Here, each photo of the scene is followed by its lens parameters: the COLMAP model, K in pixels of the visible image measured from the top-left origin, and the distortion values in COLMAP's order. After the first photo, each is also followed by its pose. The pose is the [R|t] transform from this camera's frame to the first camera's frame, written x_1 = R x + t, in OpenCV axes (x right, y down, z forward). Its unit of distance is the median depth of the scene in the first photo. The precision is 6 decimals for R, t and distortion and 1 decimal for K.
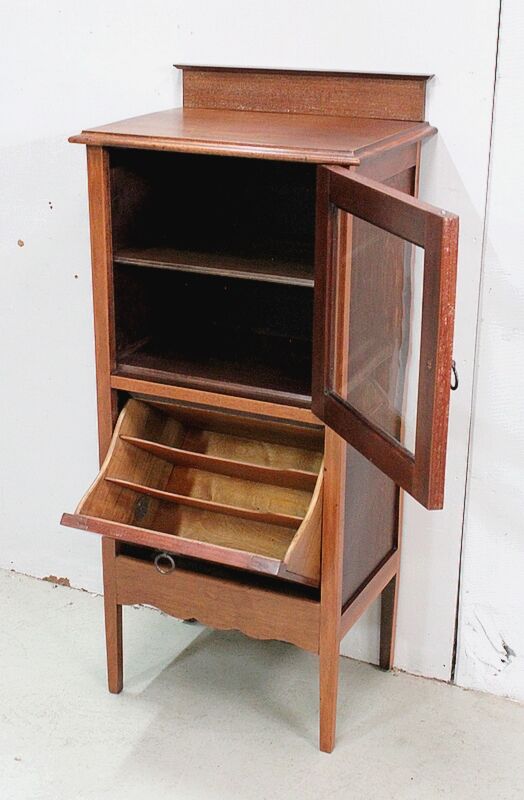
lens RADIAL K [[1353.3, 0, 262.0], [0, 1353.3, 400.0], [0, 0, 1]] dist [-0.042519, 0.005047]
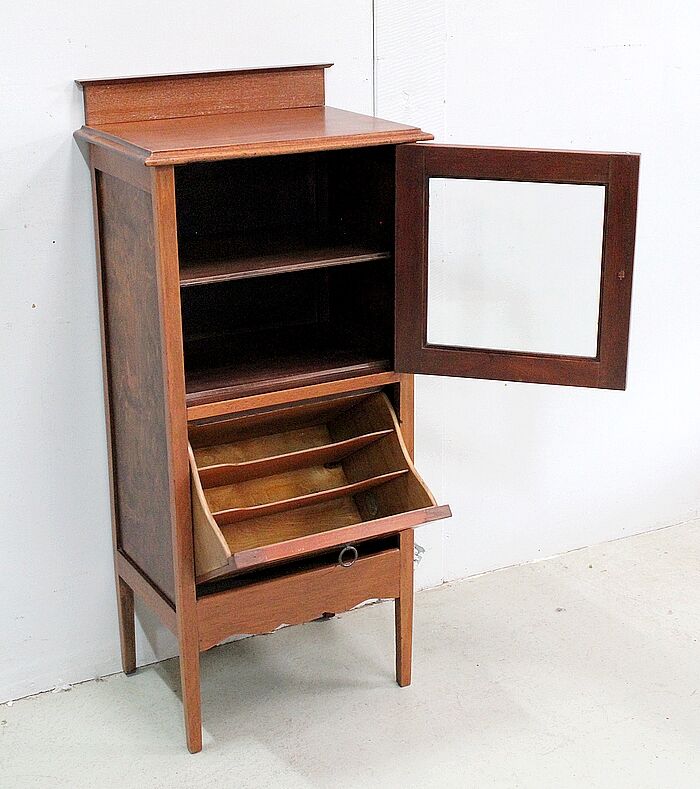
lens RADIAL K [[1305.5, 0, 349.8], [0, 1305.5, 330.3], [0, 0, 1]] dist [-0.029647, -0.042233]
pose [[0.569988, -0.243187, 0.784840, -0.761057], [0.281421, 0.955203, 0.091594, -0.123190], [-0.771956, 0.168663, 0.612892, 0.360924]]
